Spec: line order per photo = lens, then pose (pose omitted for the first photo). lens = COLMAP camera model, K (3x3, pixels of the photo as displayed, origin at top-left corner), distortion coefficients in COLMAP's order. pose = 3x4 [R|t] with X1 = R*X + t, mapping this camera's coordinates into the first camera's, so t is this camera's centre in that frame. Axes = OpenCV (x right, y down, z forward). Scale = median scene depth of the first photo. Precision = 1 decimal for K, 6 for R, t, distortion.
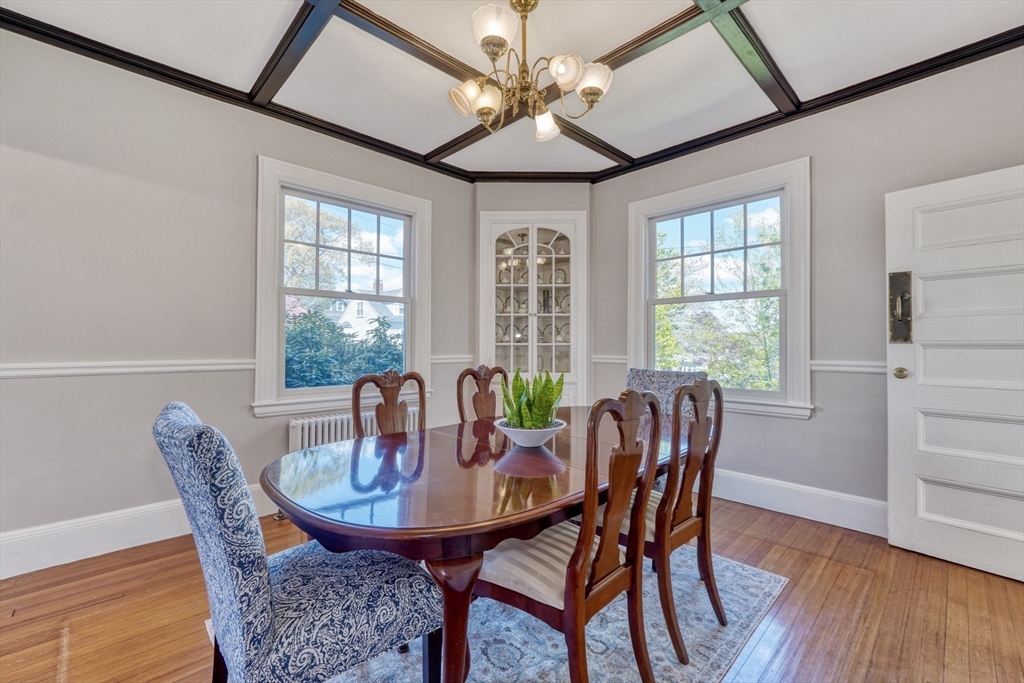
lens RADIAL K [[437.0, 0, 510.2], [0, 437.0, 352.5], [0, 0, 1]] dist [-0.001269, -0.000148]
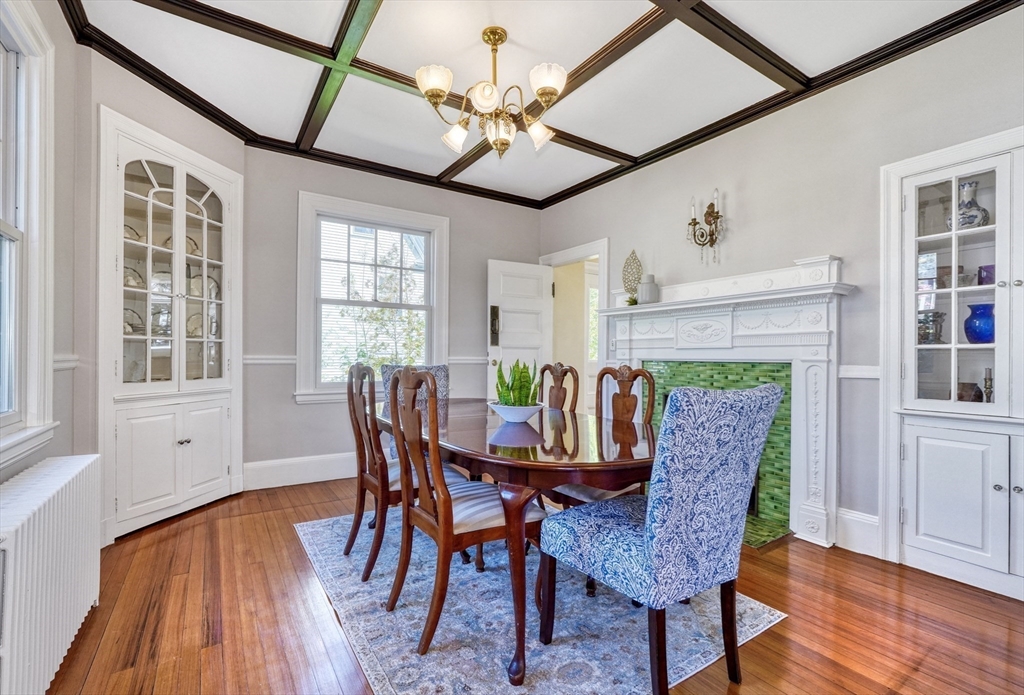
lens RADIAL K [[449.6, 0, 497.9], [0, 449.6, 353.6], [0, 0, 1]] dist [0.000062, 0.000053]
pose [[0.206739, 0.001064, 0.978396, -0.606963], [0.004936, 0.999986, -0.002130, 0.008402], [-0.978384, 0.005269, 0.206730, 0.420497]]
